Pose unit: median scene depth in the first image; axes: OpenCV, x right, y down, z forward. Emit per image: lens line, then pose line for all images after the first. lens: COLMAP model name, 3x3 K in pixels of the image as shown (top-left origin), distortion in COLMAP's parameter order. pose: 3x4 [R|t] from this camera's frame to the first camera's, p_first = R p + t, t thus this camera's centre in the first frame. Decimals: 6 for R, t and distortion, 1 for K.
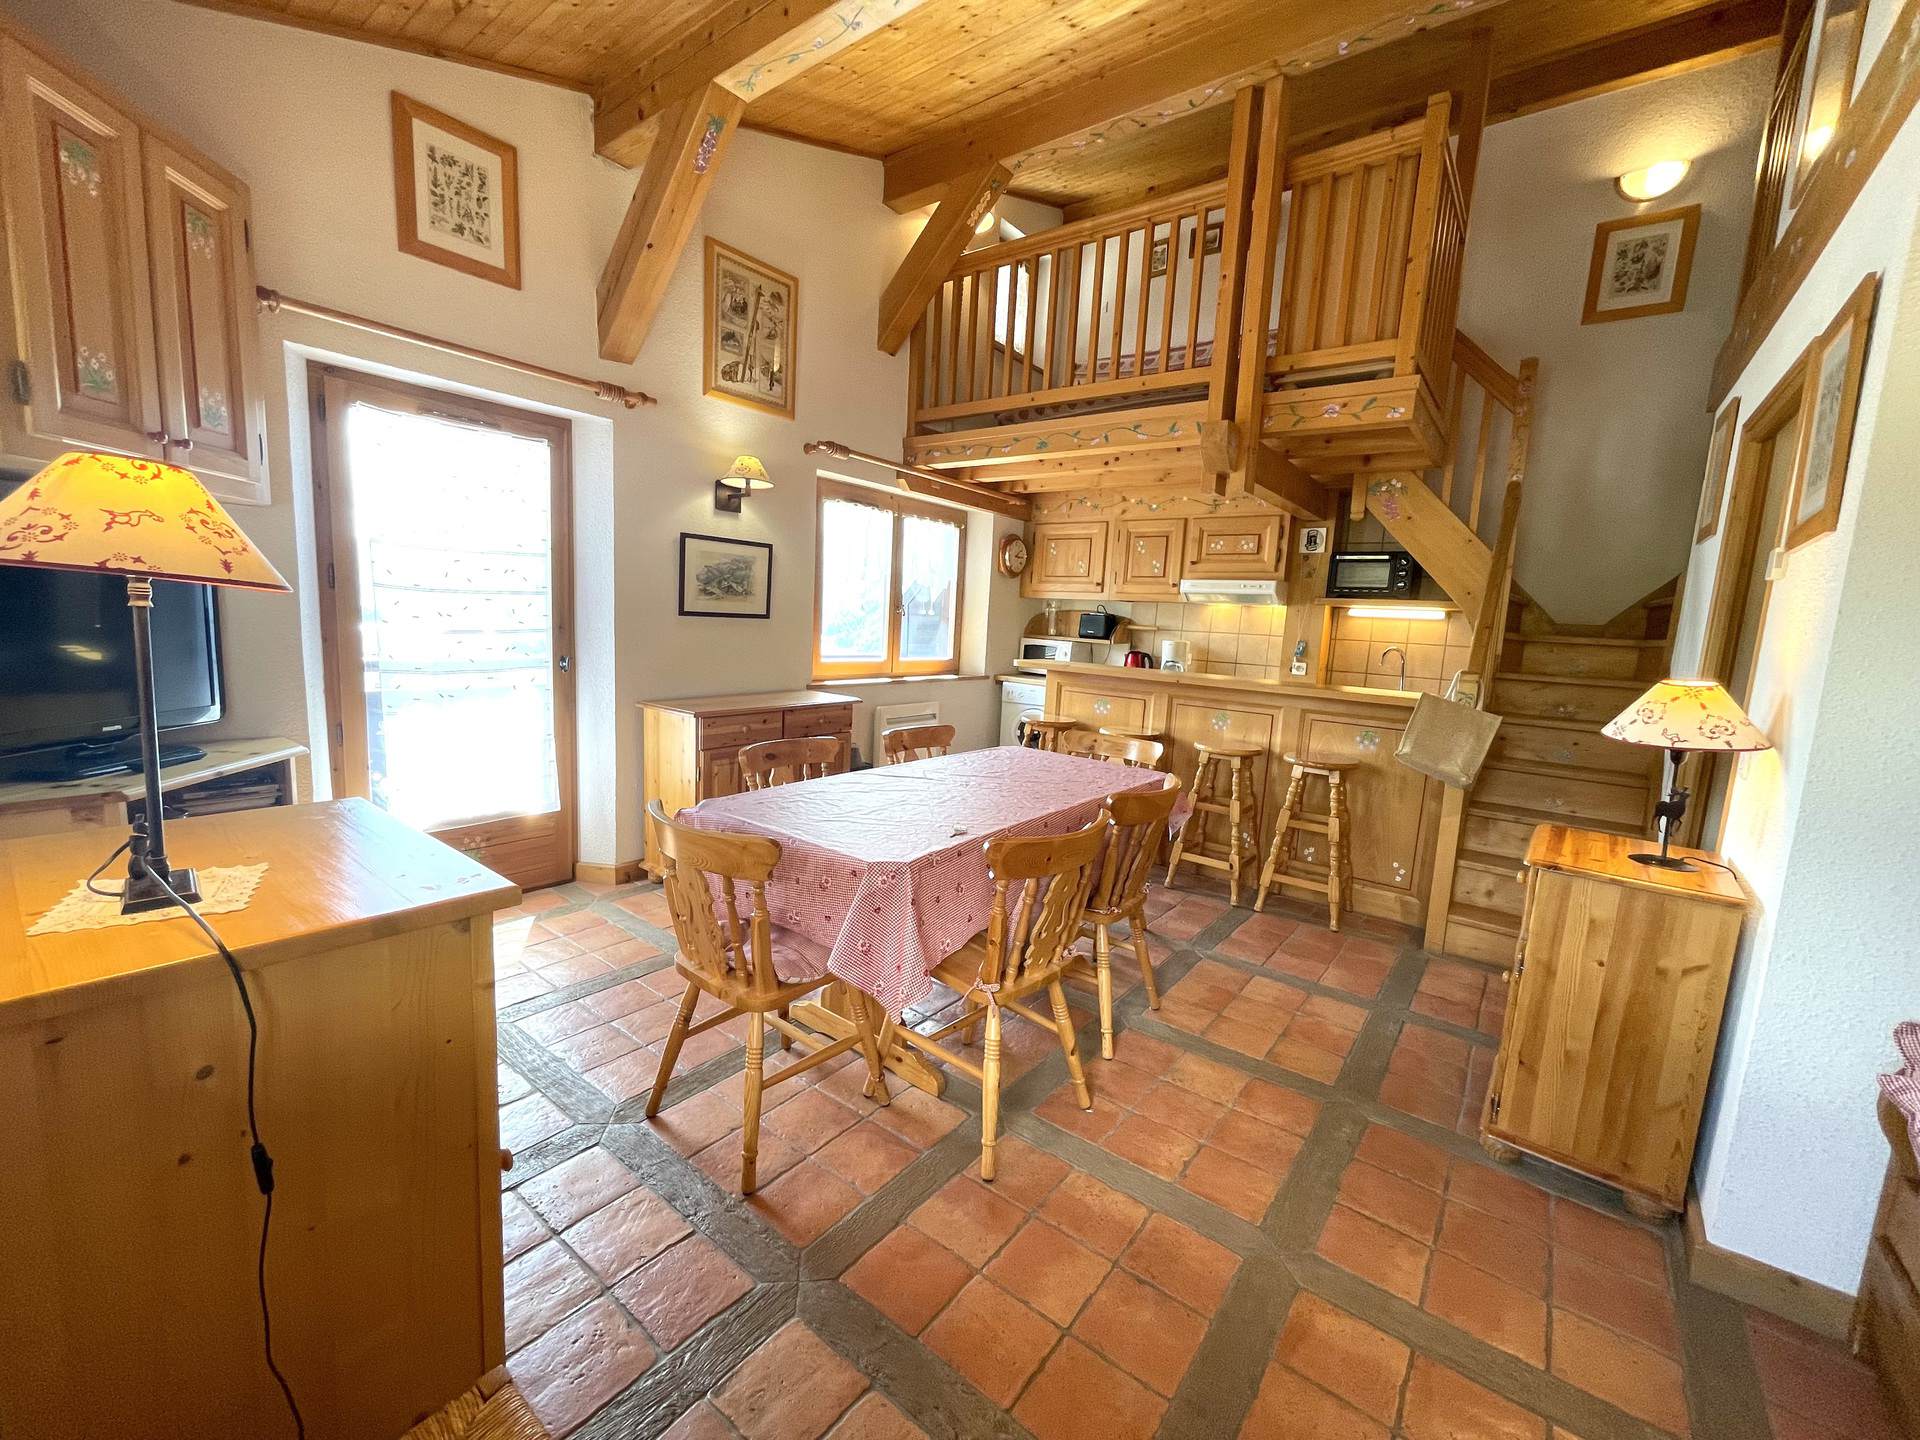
lens RADIAL K [[777.3, 0, 952.1], [0, 777.3, 719.4], [0, 0, 1]] dist [-0.008860, 0.000542]
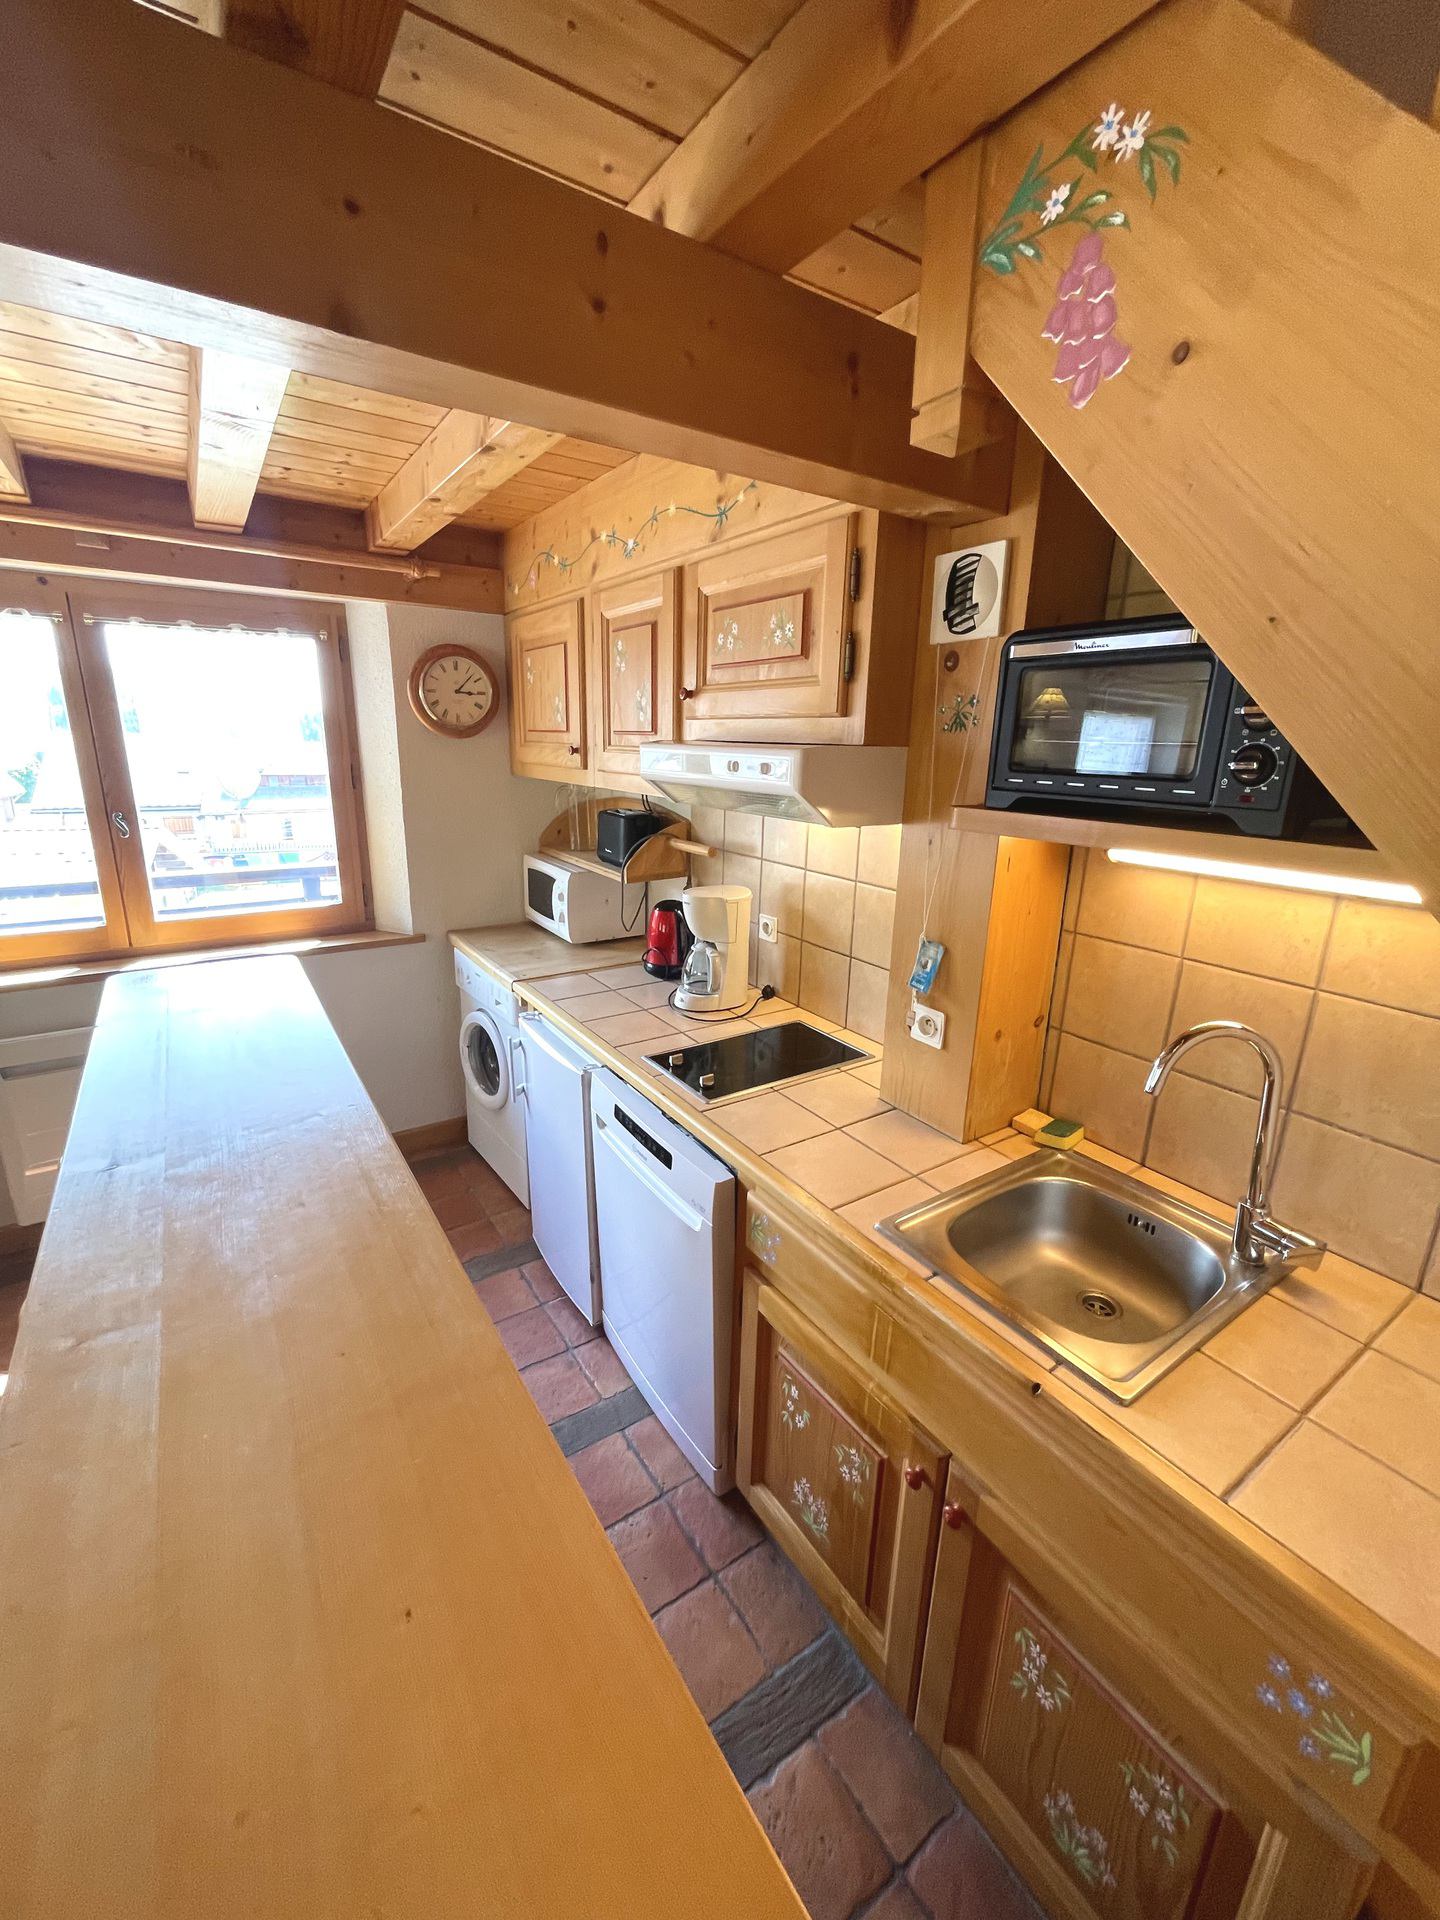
lens RADIAL K [[777.3, 0, 716.2], [0, 777.3, 951.9], [0, 0, 1]] dist [-0.008860, 0.000542]
pose [[0.946545, 0.055153, -0.317821, 0.448548], [-0.012830, 0.990932, 0.133753, -0.131976], [0.322316, -0.122526, 0.938669, 0.655413]]
